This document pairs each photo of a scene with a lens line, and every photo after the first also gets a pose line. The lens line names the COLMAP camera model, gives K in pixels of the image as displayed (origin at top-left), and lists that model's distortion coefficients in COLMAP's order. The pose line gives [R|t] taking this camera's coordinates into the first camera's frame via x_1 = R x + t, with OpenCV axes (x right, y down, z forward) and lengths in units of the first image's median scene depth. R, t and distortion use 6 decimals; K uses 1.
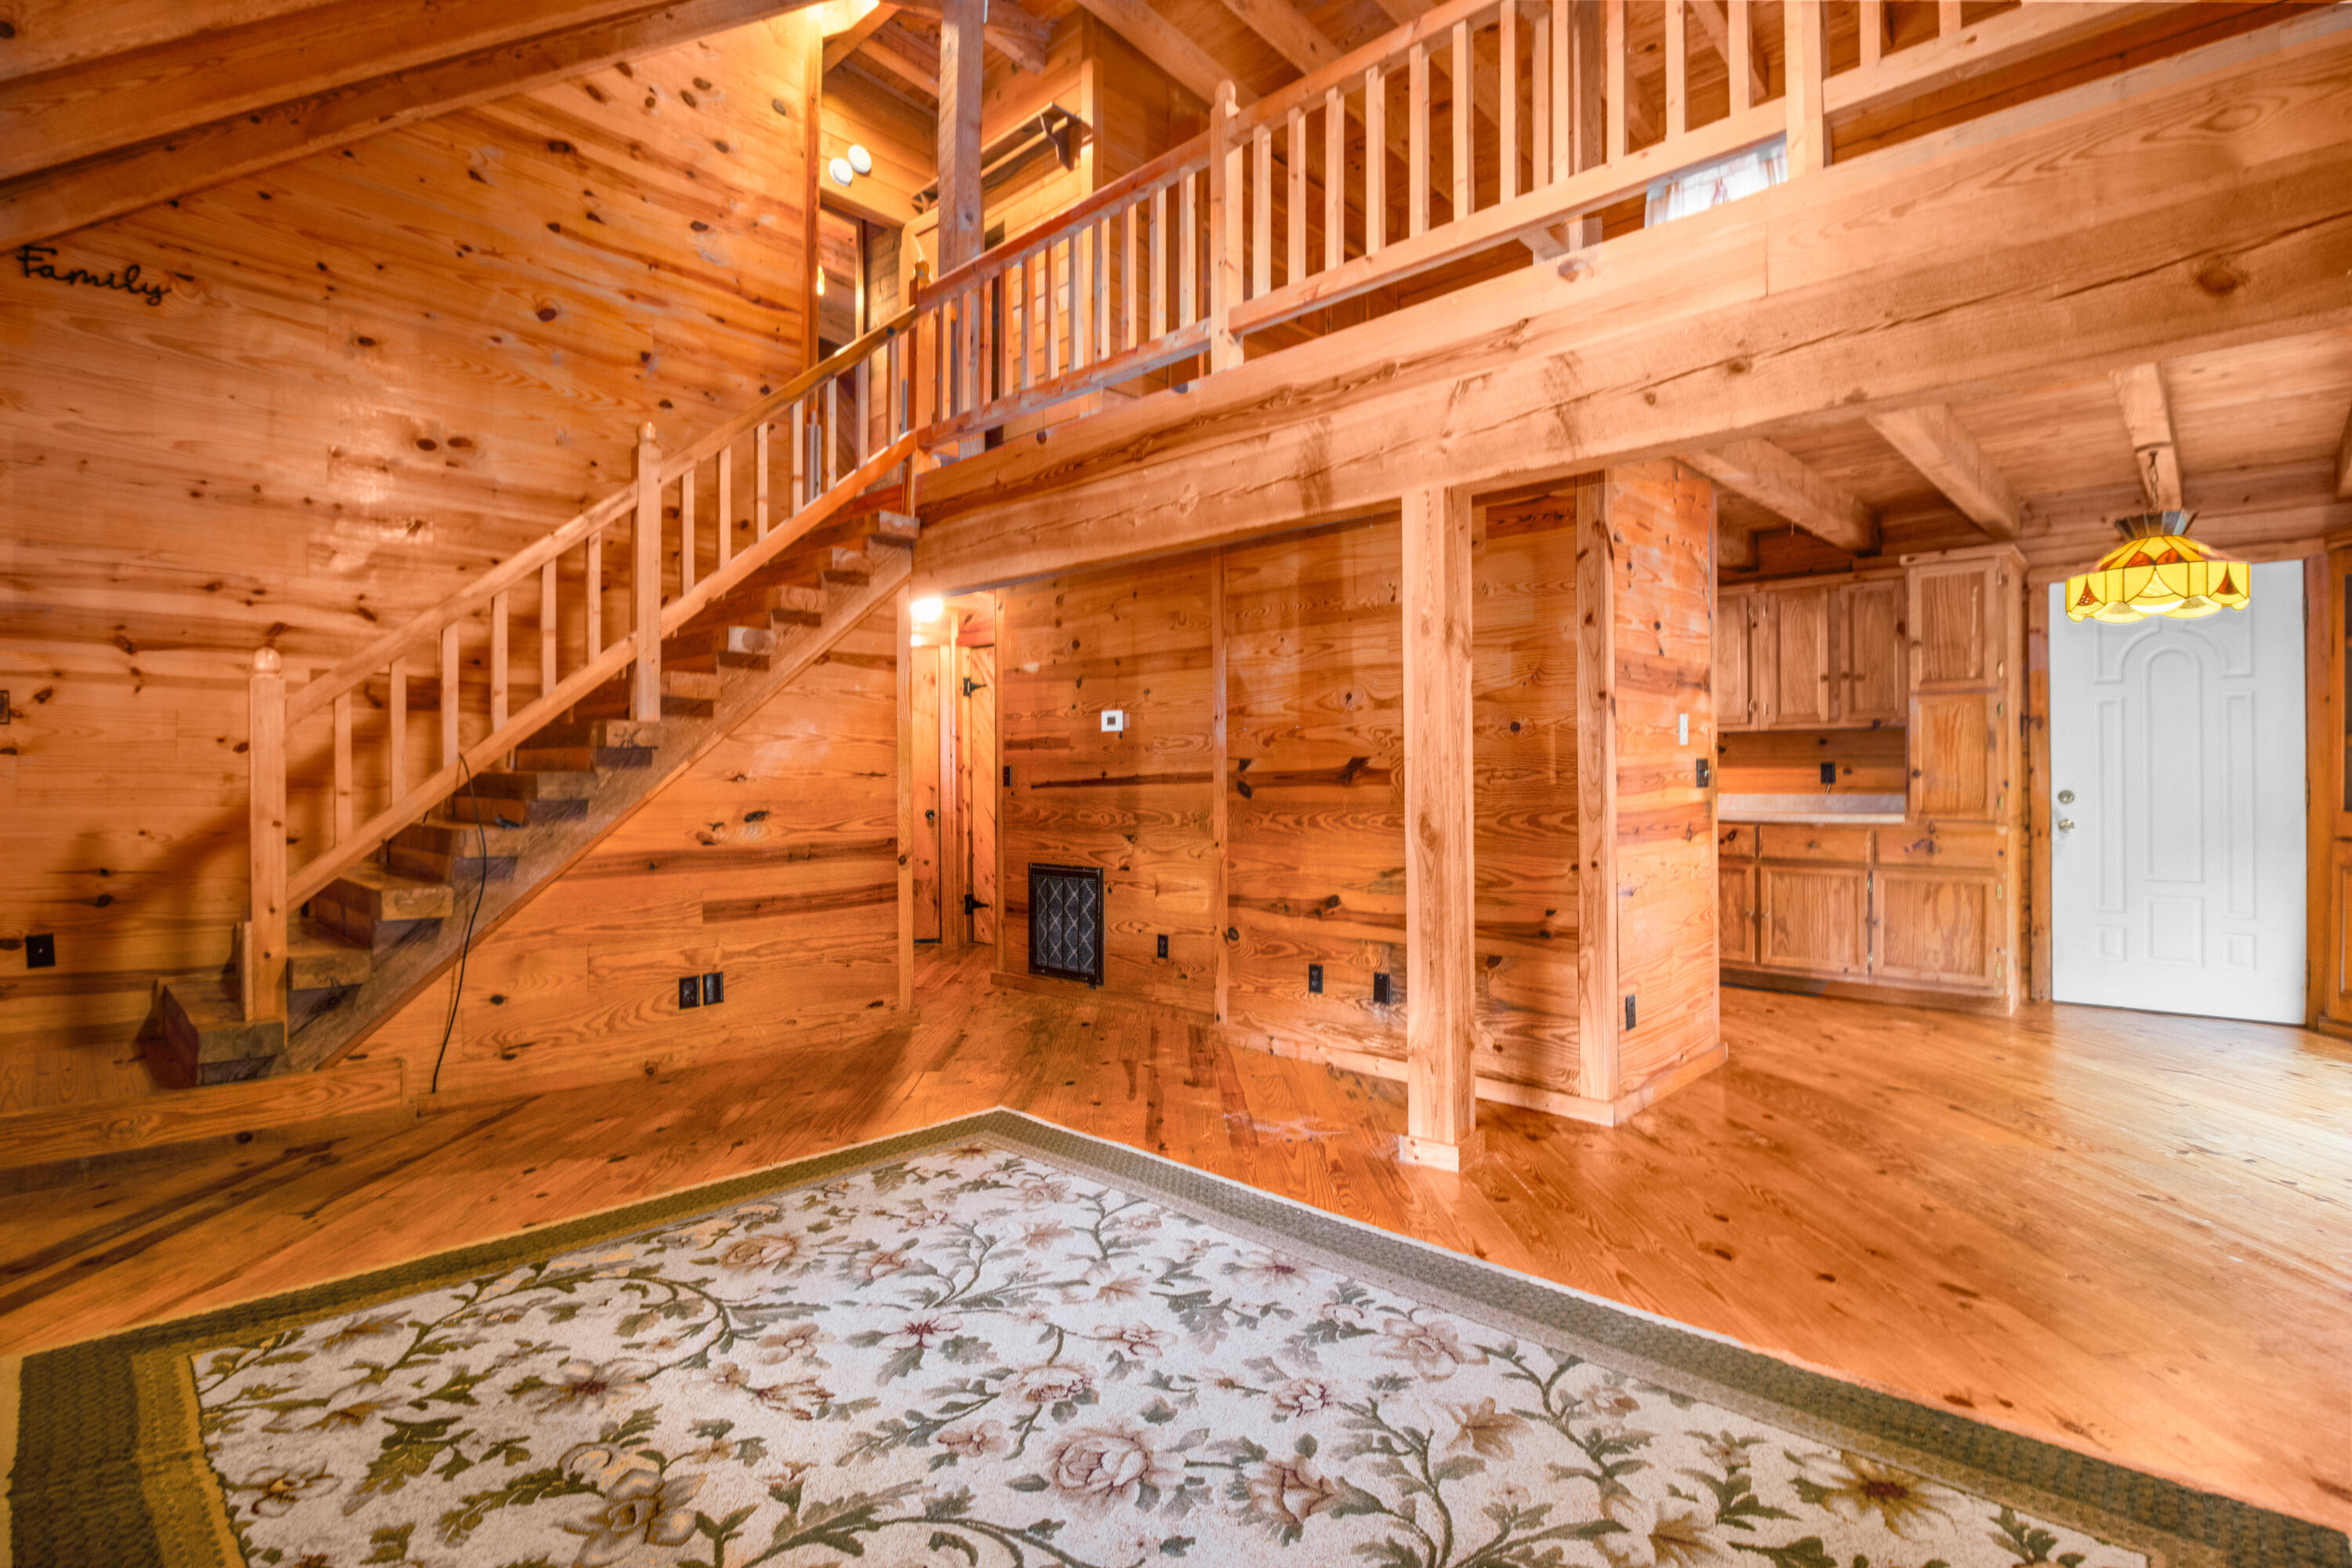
lens RADIAL K [[1138.2, 0, 1168.9], [0, 1138.2, 774.6], [0, 0, 1]] dist [-0.000765, -0.012208]
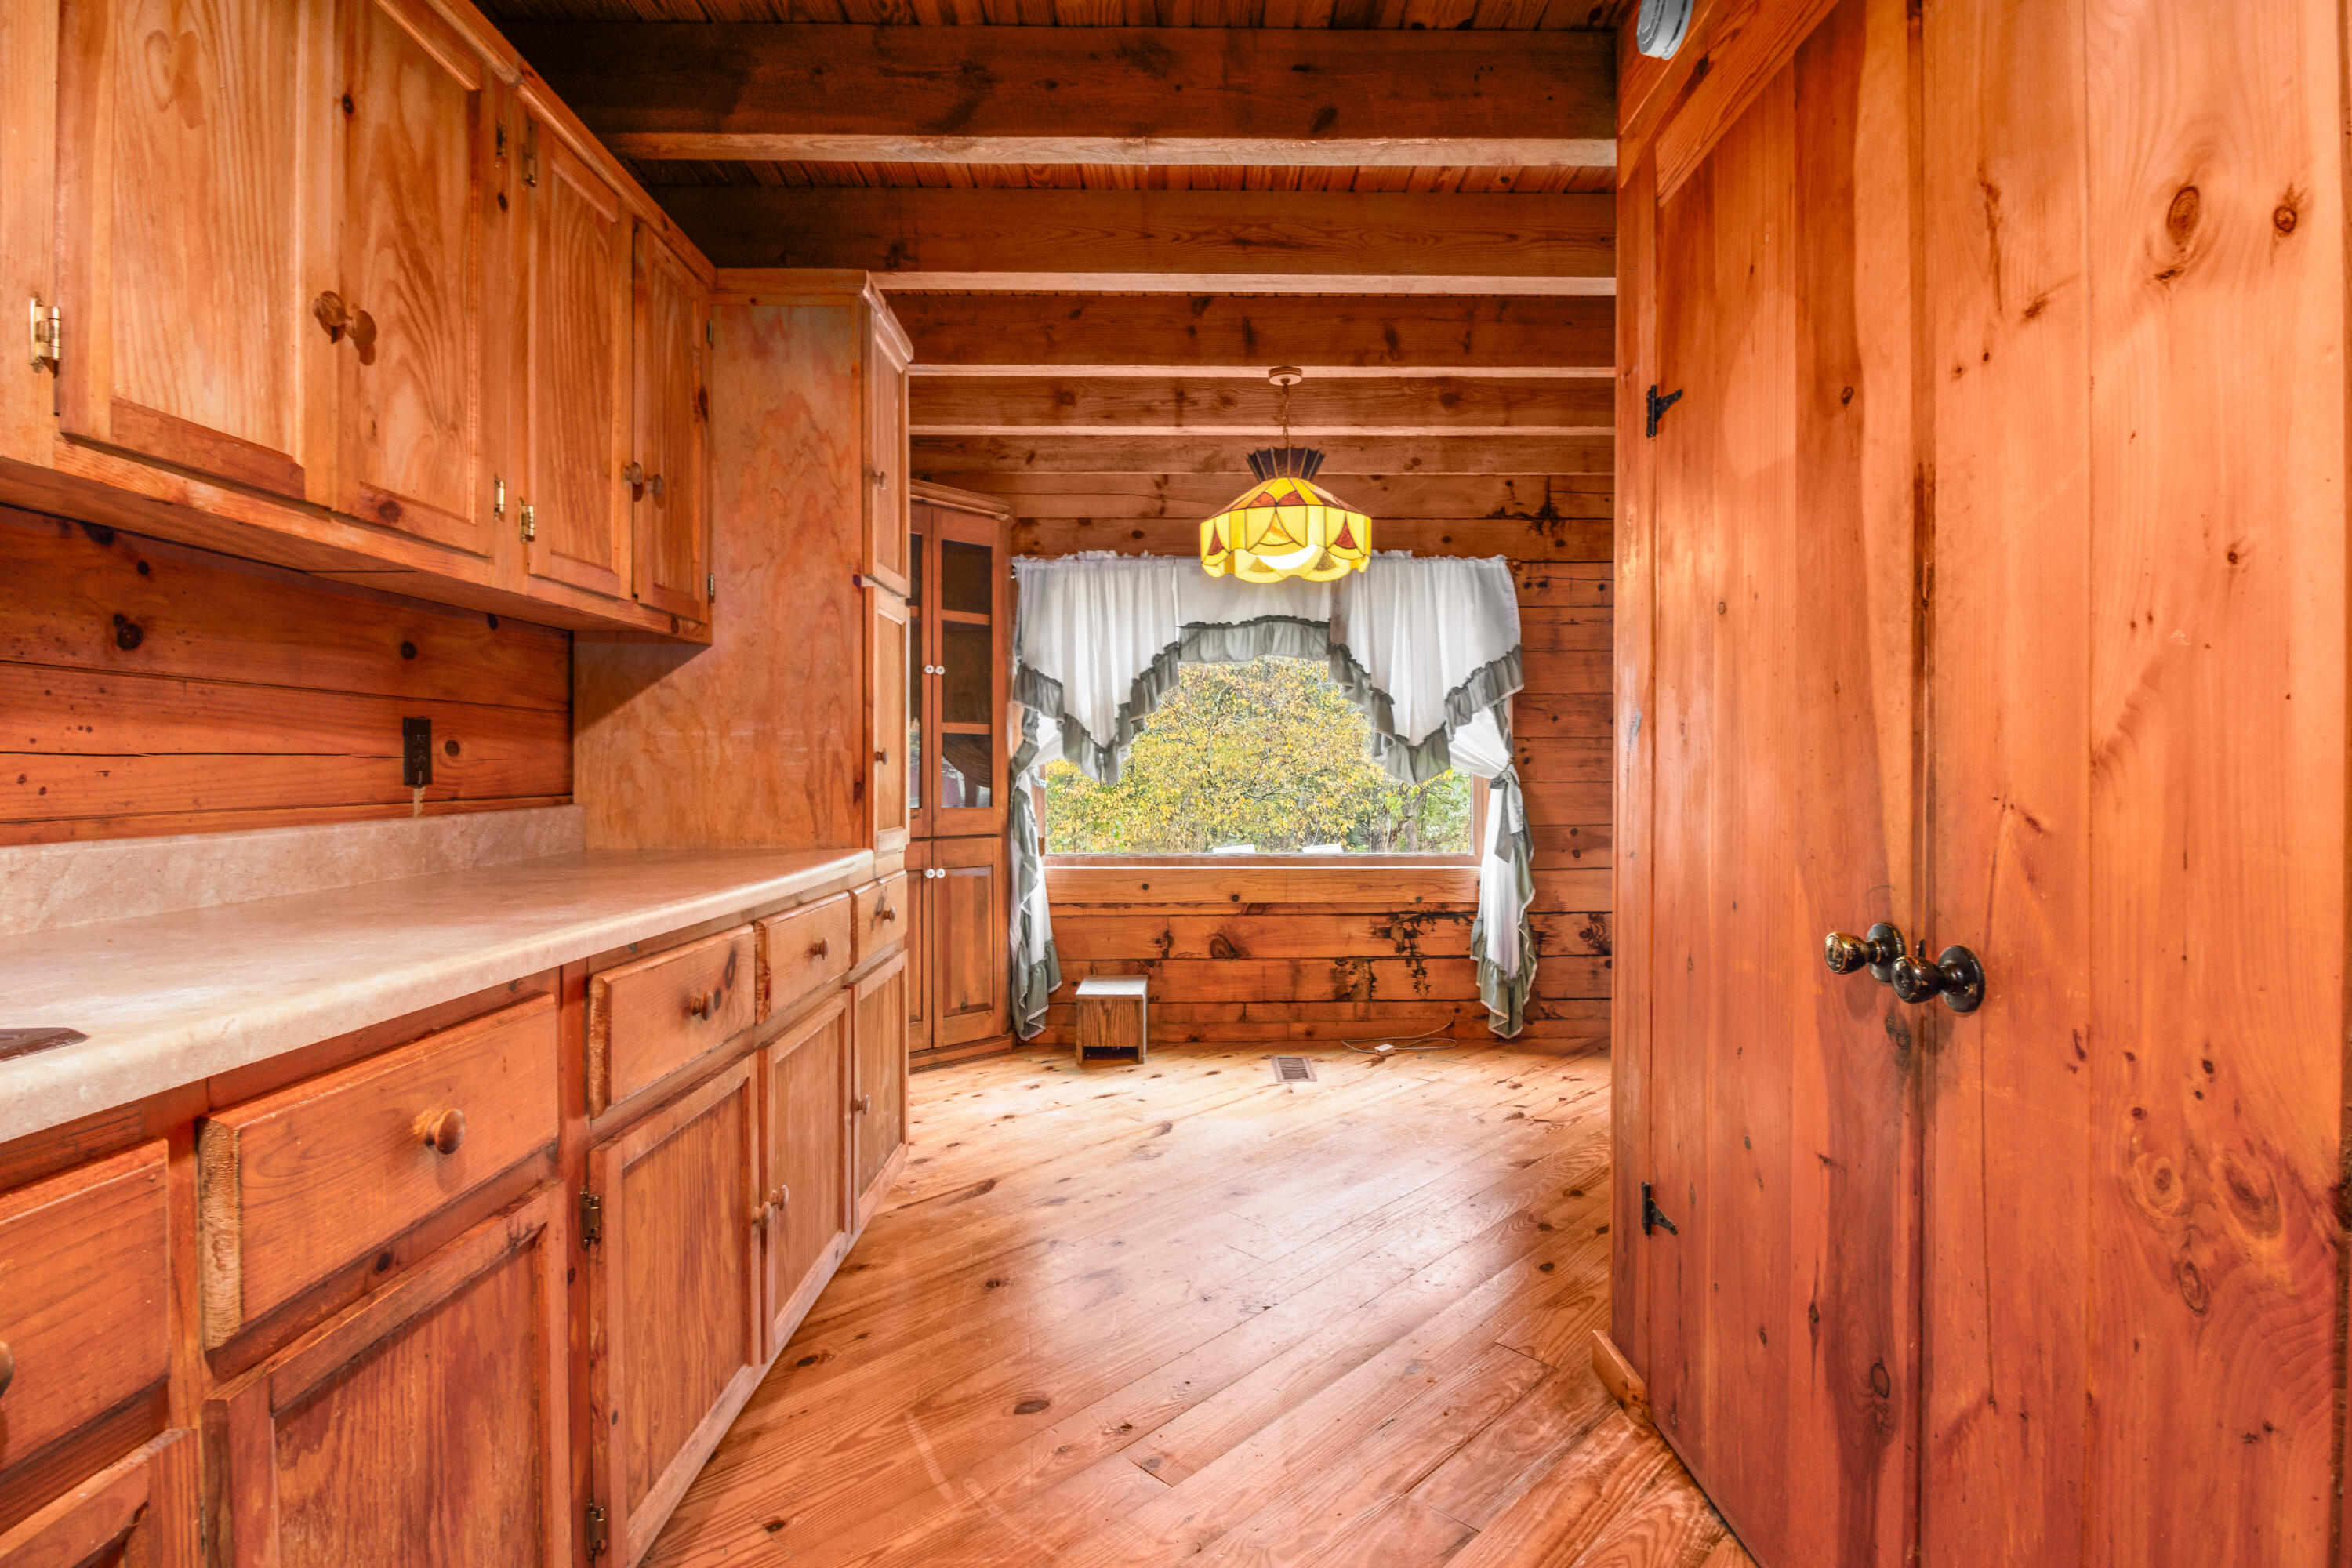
lens RADIAL K [[1138.2, 0, 1231.4], [0, 1138.2, 763.3], [0, 0, 1]] dist [-0.000765, -0.012208]
pose [[-0.711485, 0.006797, 0.702668, 0.350834], [0.003703, 0.999976, -0.005923, 0.008040], [-0.702691, -0.001612, -0.711493, 1.860257]]
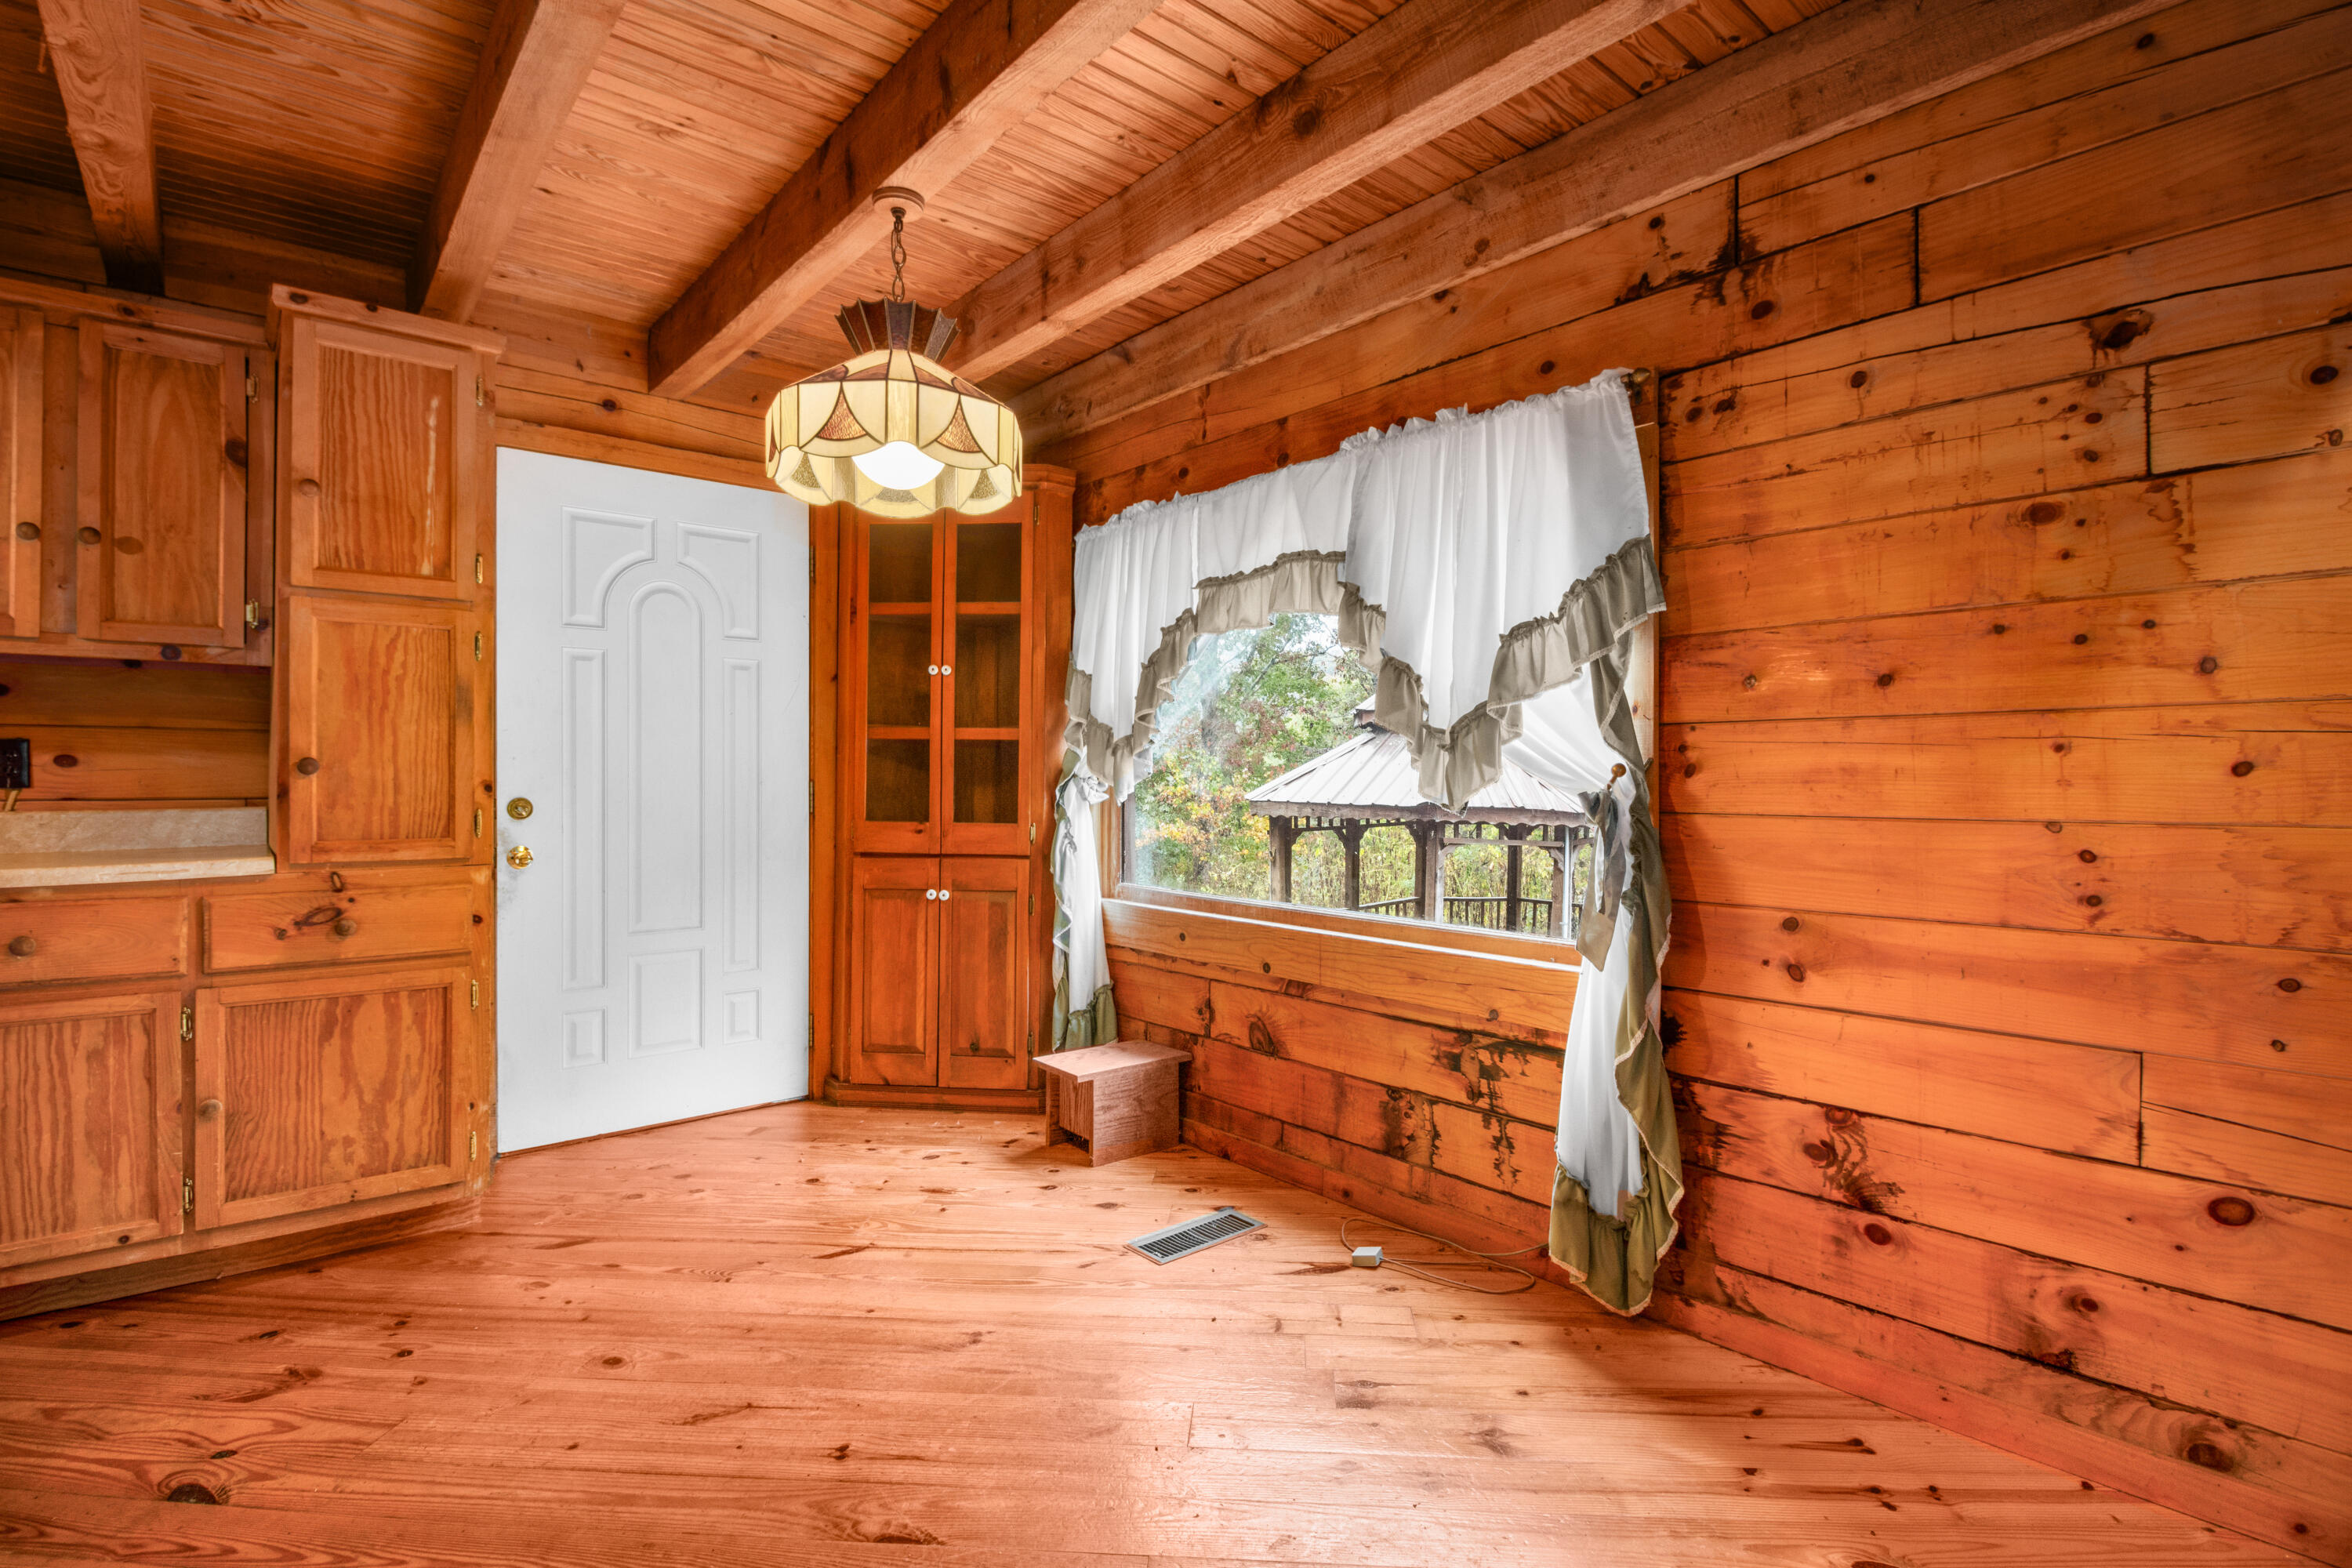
lens RADIAL K [[1138.2, 0, 1233.6], [0, 1138.2, 776.0], [0, 0, 1]] dist [-0.000765, -0.012208]
pose [[0.094830, 0.003386, 0.995488, 0.360281], [-0.004035, 0.999987, -0.003017, 0.004869], [-0.995485, -0.003731, 0.094843, 0.883647]]
